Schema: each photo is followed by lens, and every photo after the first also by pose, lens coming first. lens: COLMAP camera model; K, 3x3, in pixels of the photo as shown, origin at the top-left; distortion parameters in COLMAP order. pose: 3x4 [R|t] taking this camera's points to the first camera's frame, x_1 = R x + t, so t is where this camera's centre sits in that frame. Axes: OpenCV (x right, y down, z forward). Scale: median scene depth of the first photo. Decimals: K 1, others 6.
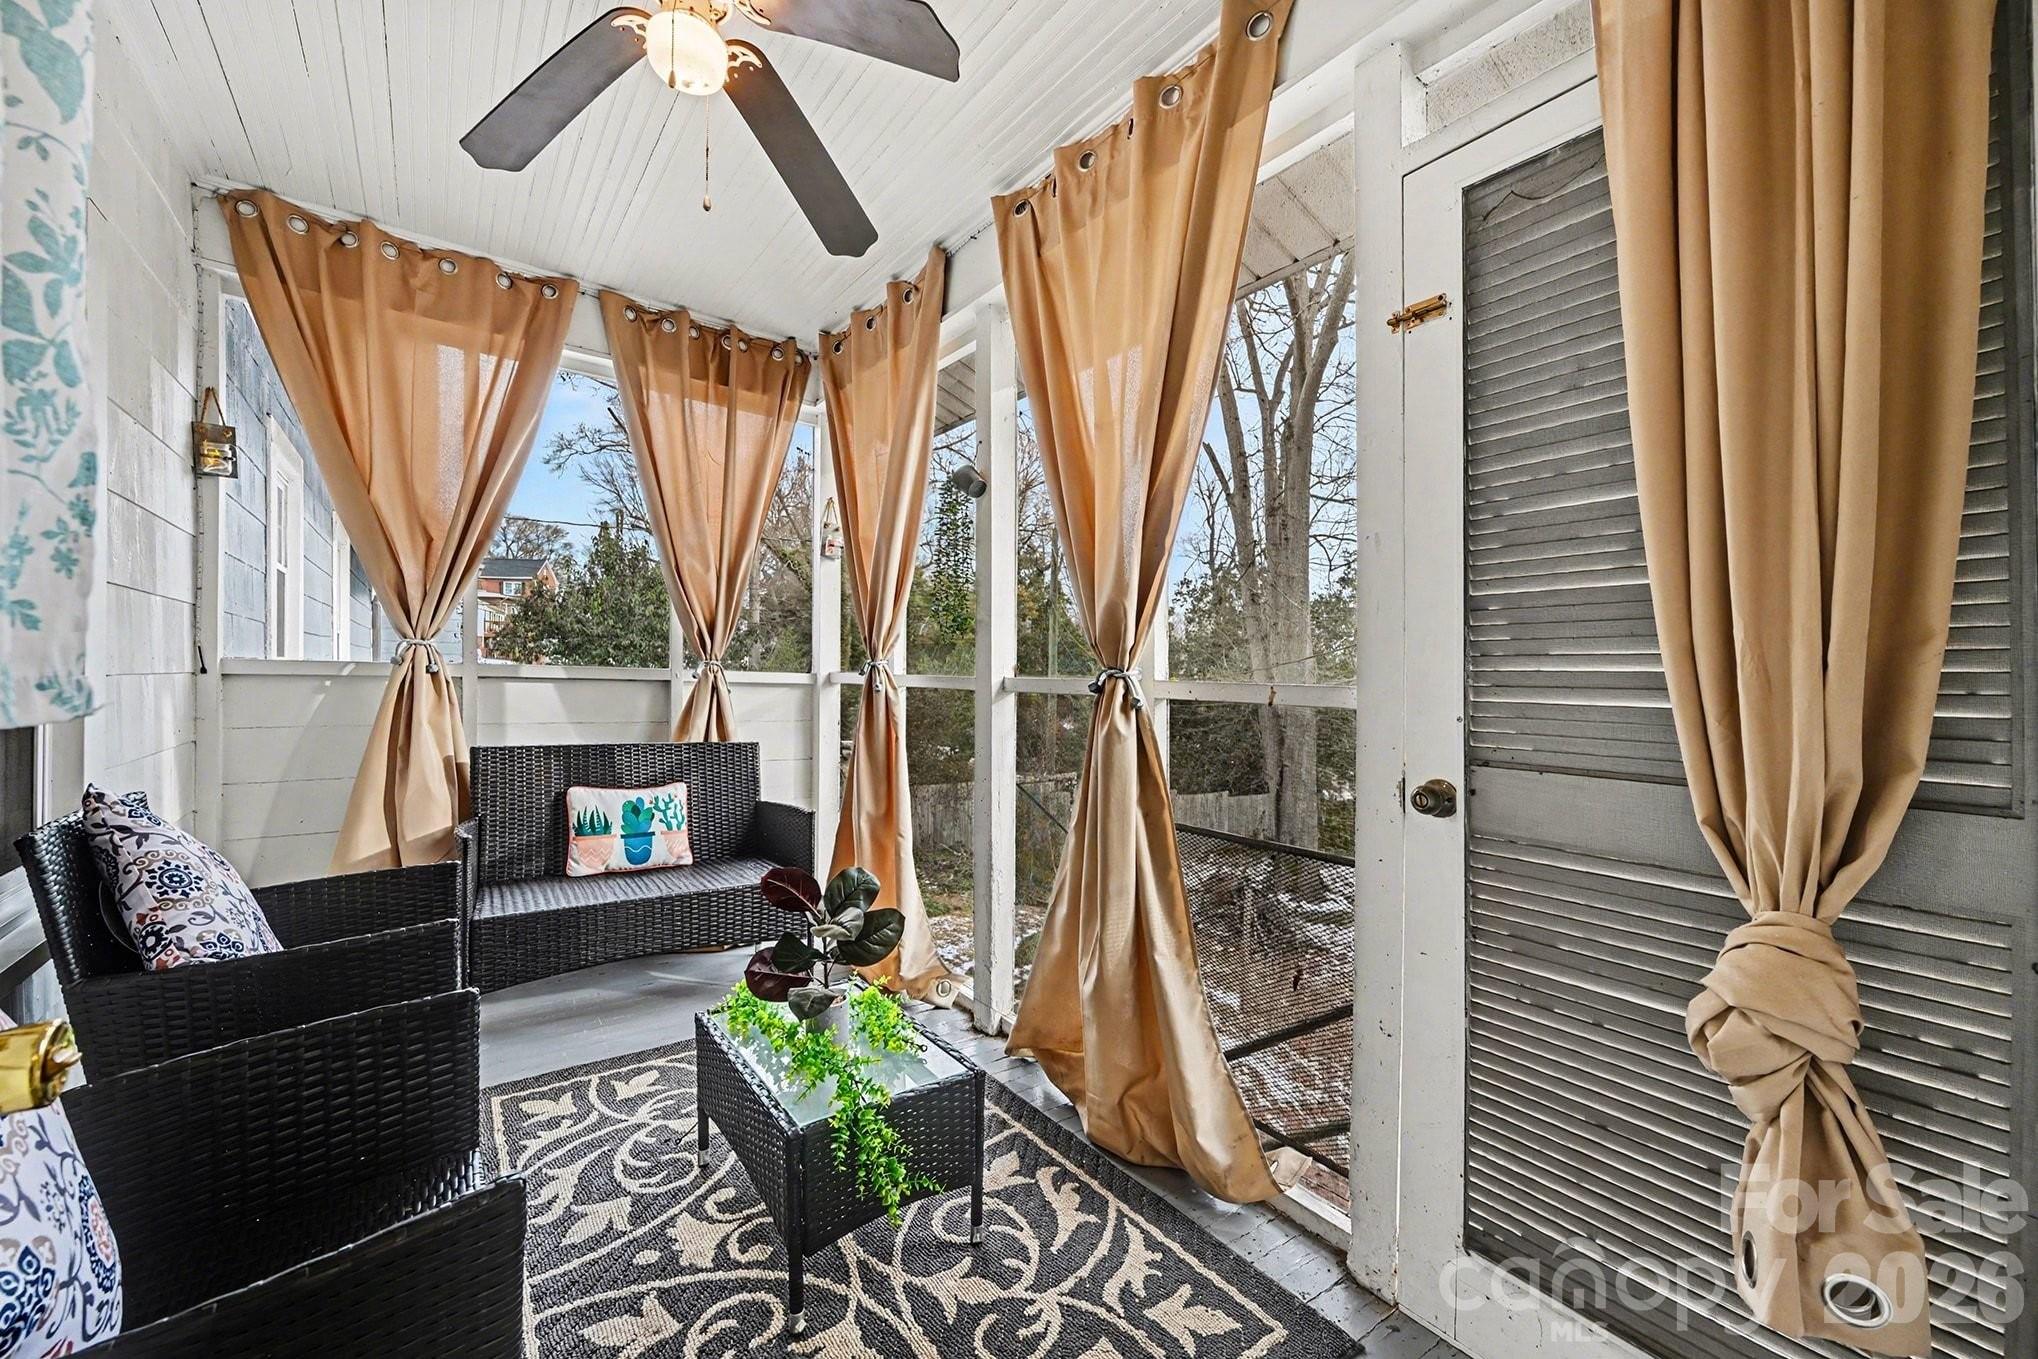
lens RADIAL K [[802.7, 0, 1014.1], [0, 802.7, 695.6], [0, 0, 1]] dist [-0.002405, 0.000015]
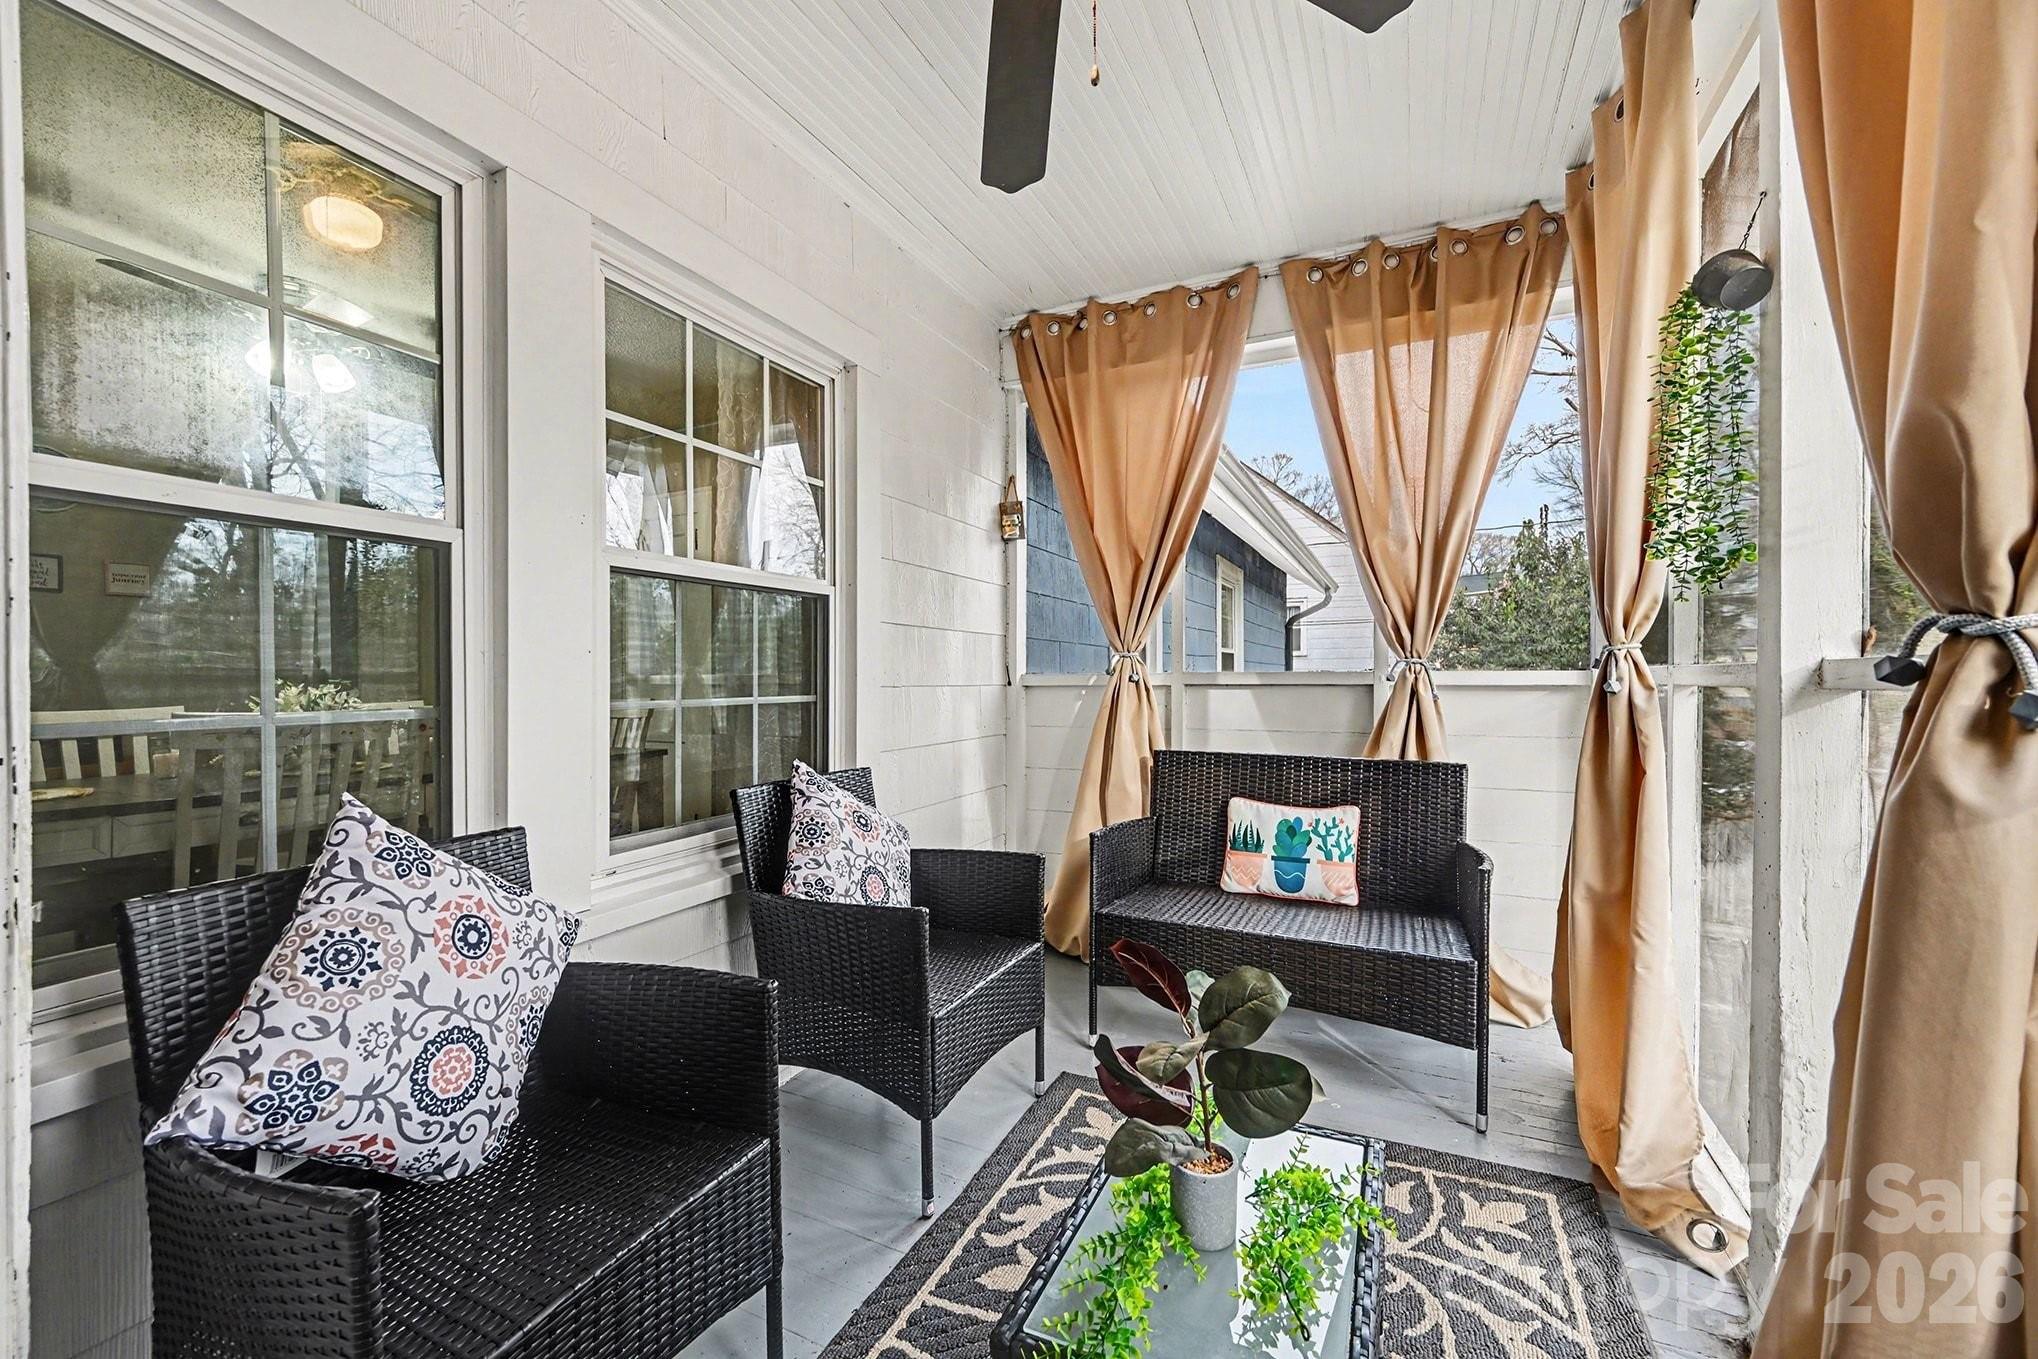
lens RADIAL K [[786.3, 0, 1023.1], [0, 786.3, 703.9], [0, 0, 1]] dist [-0.000754, -0.000120]
pose [[0.472157, 0.000194, -0.881514, 0.152399], [-0.002636, 0.999996, -0.001192, 0.004359], [0.881510, 0.002887, 0.472156, 0.325589]]
